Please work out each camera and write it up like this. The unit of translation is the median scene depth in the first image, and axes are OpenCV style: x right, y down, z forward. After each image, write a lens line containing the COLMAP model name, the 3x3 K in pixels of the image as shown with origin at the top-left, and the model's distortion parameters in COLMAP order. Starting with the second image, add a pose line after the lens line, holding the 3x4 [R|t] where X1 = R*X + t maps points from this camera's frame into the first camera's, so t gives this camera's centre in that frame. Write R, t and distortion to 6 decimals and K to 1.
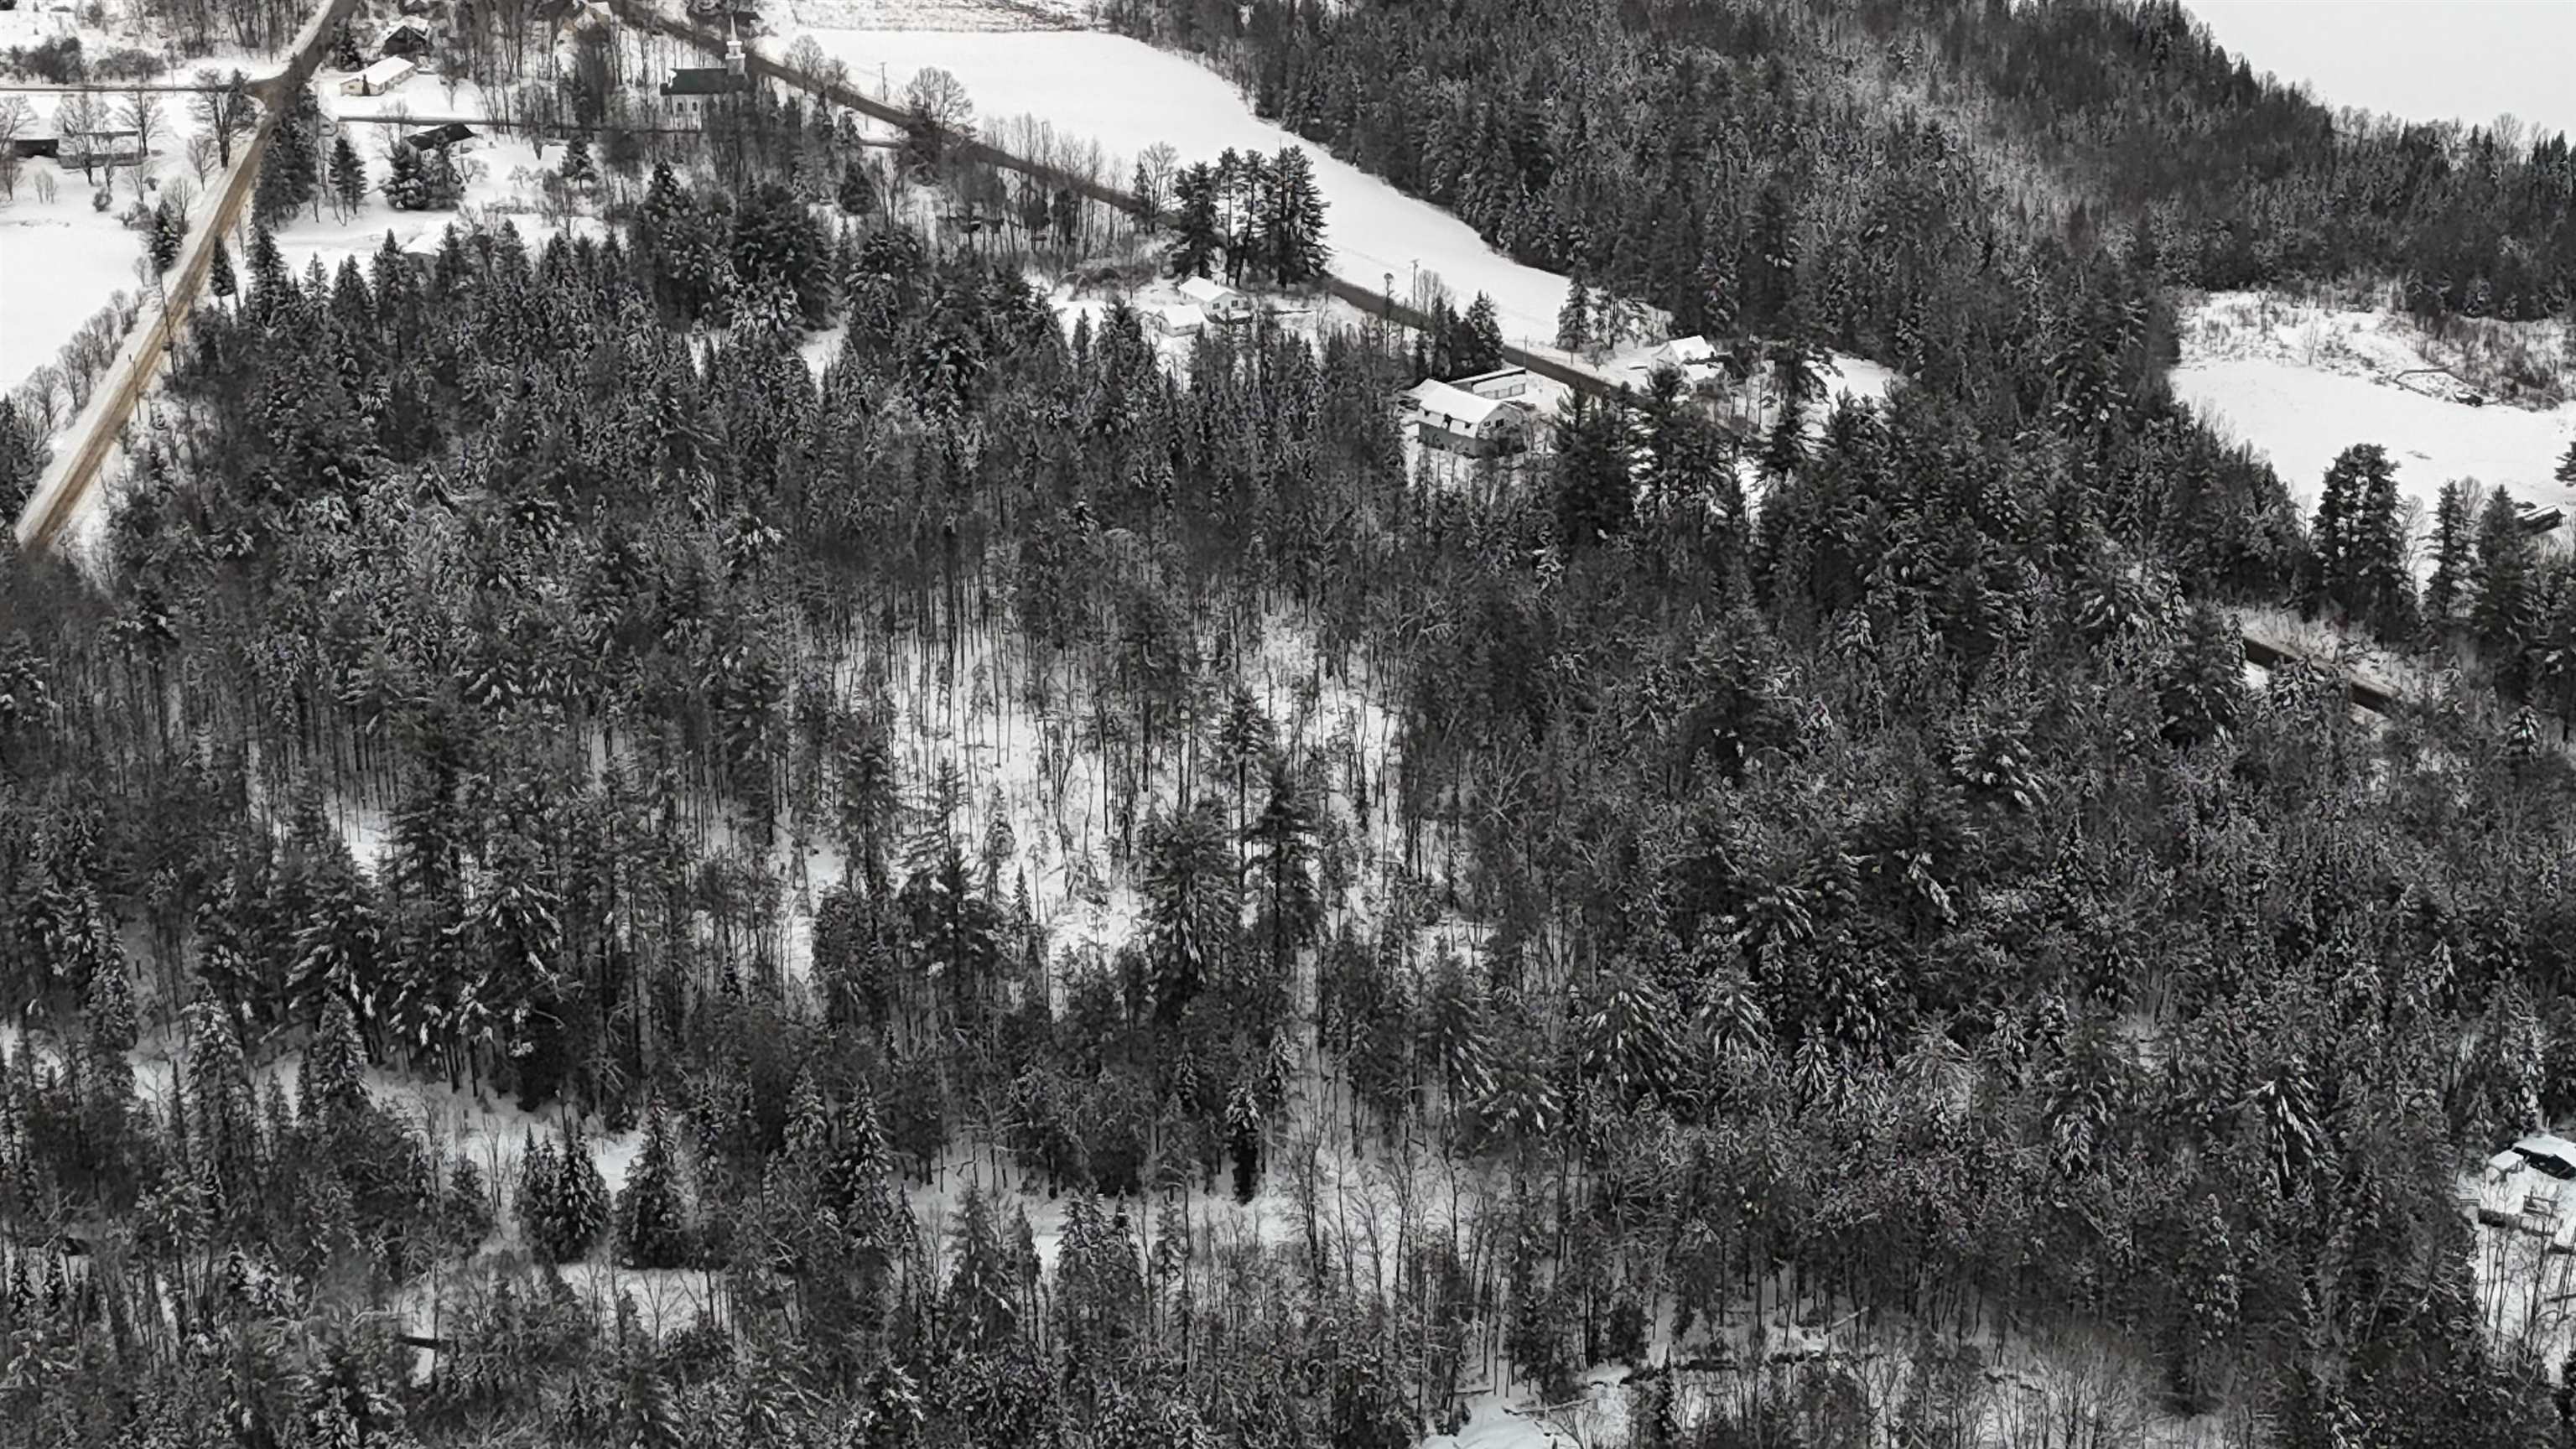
lens RADIAL K [[1685.9, 0, 1291.6], [0, 1685.9, 742.4], [0, 0, 1]] dist [0.032419, -0.018212]
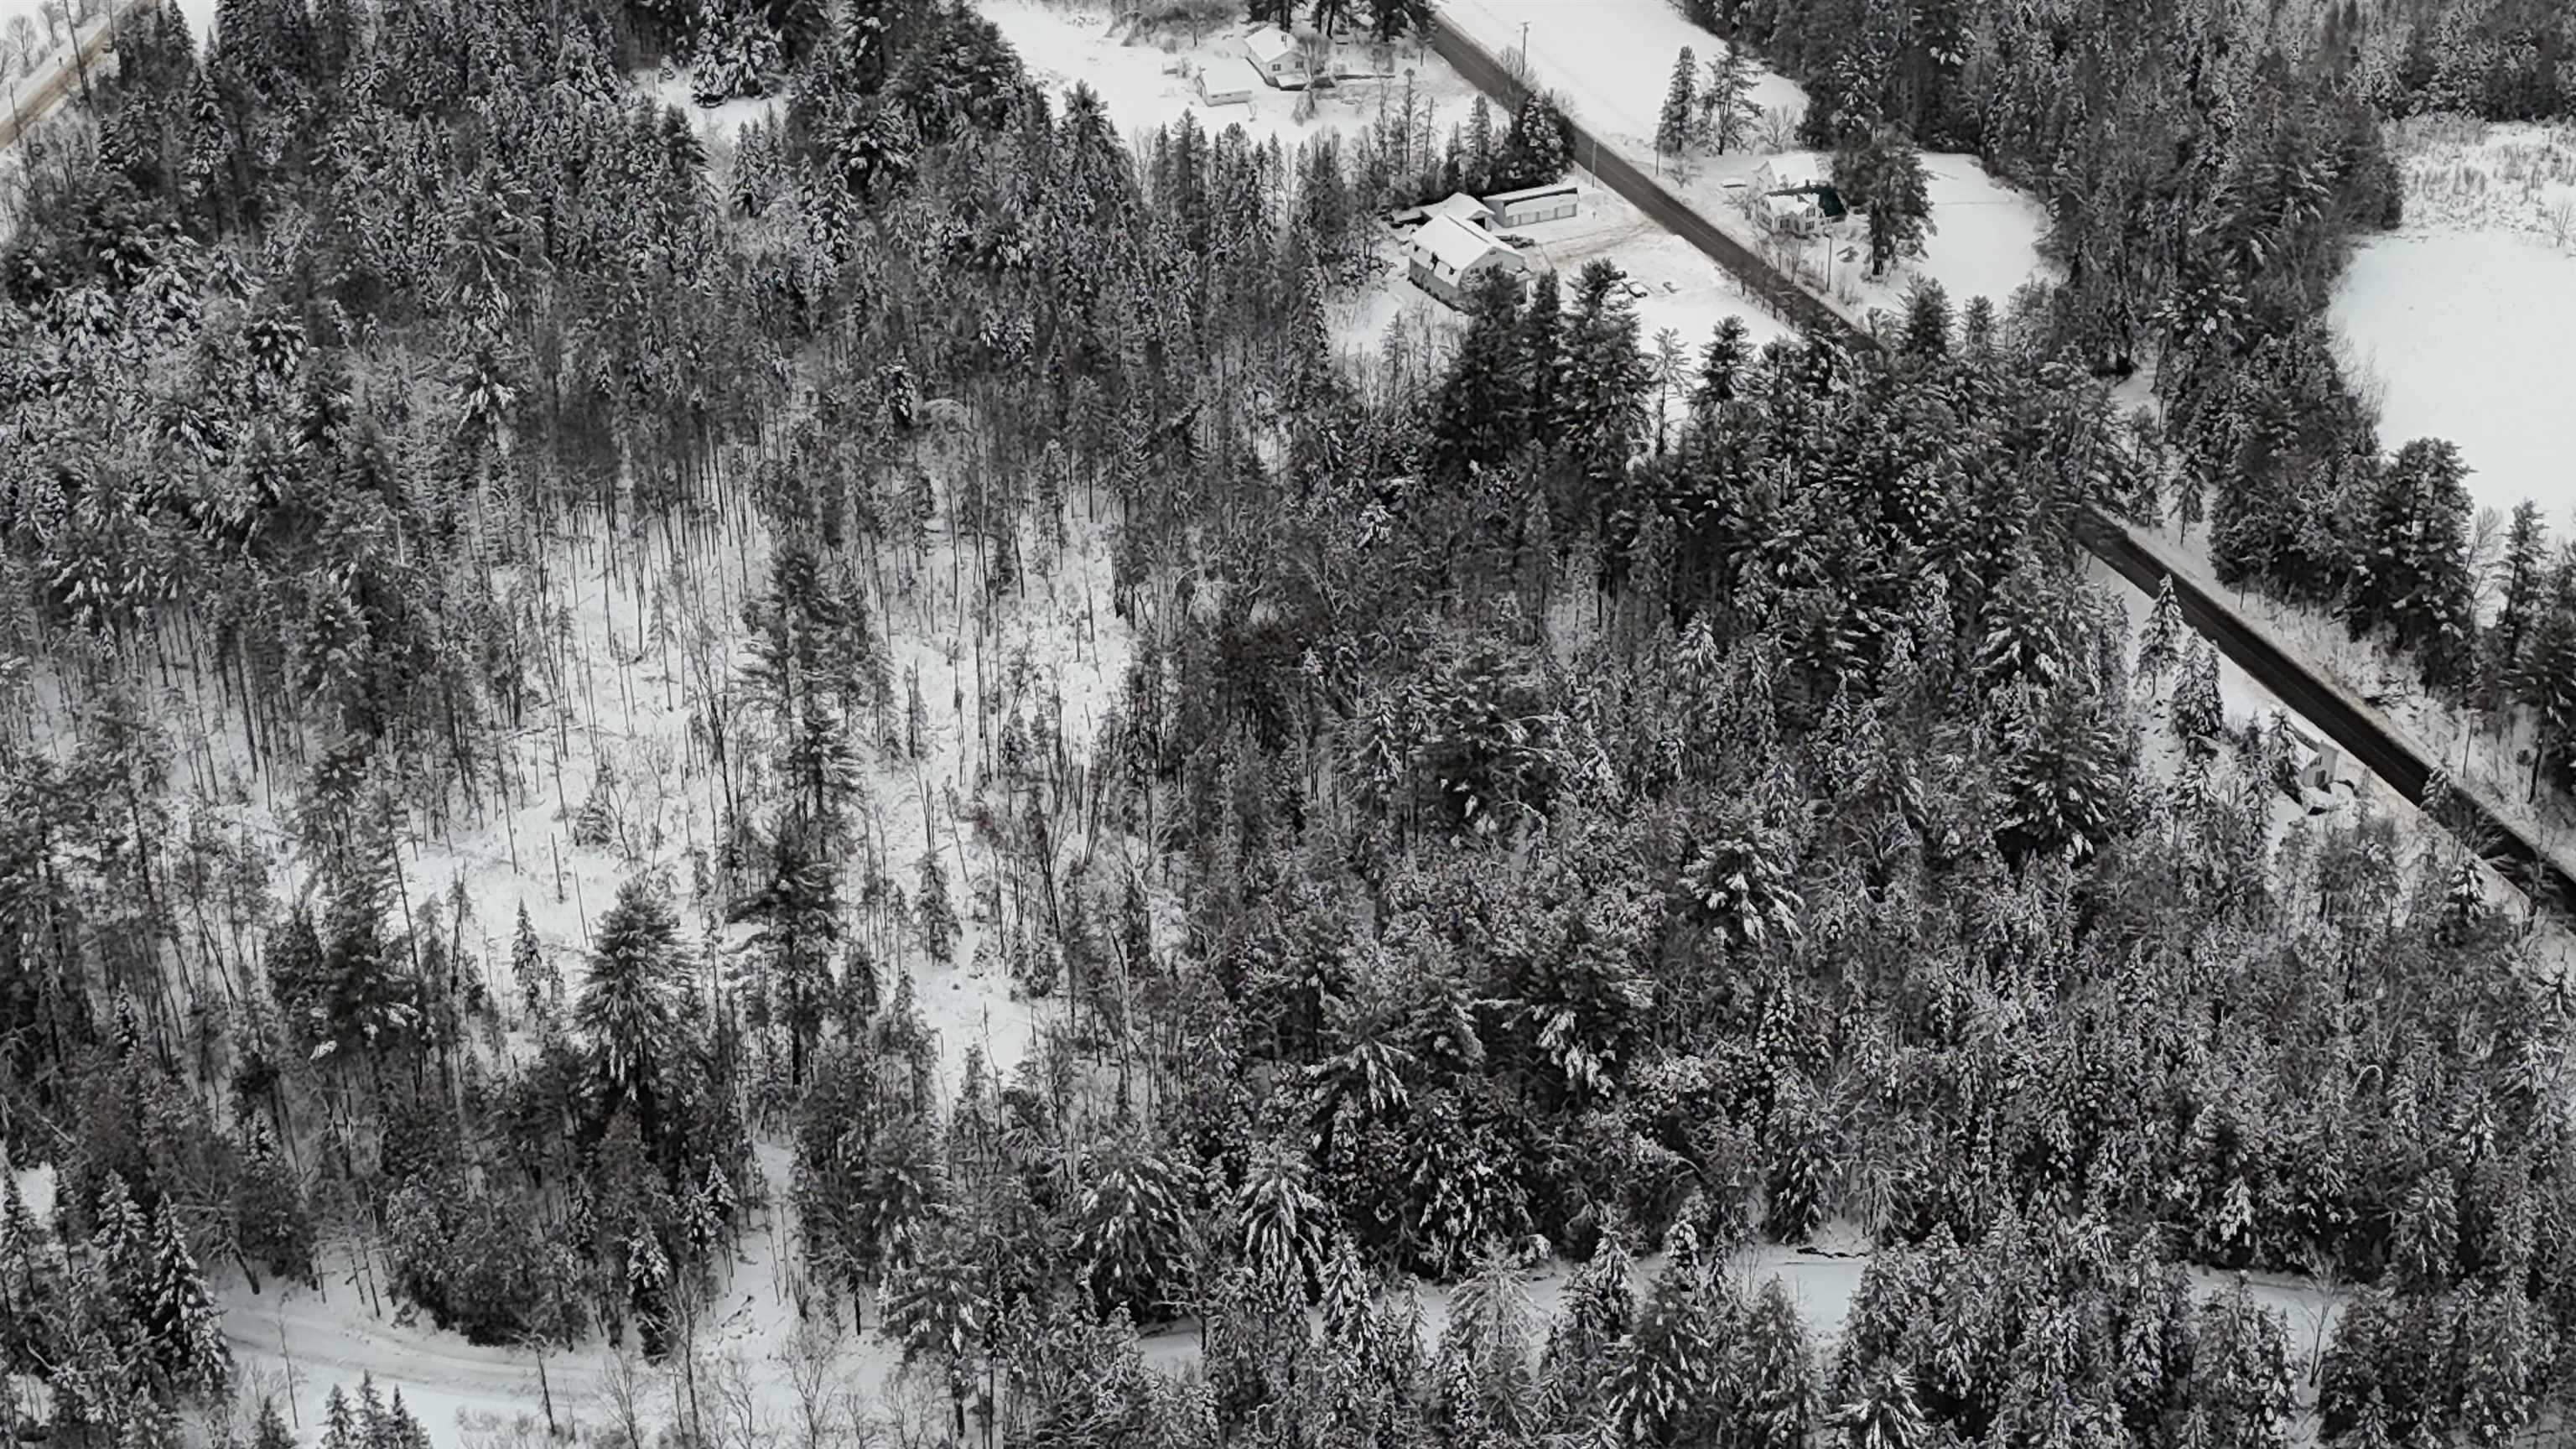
lens RADIAL K [[1861.6, 0, 1255.7], [0, 1861.6, 666.8], [0, 0, 1]] dist [0.060426, -0.064821]
pose [[0.991791, 0.092746, -0.088022, 0.183903], [-0.085503, 0.992894, 0.082768, -0.101319], [0.095073, -0.074562, 0.992674, 0.071562]]
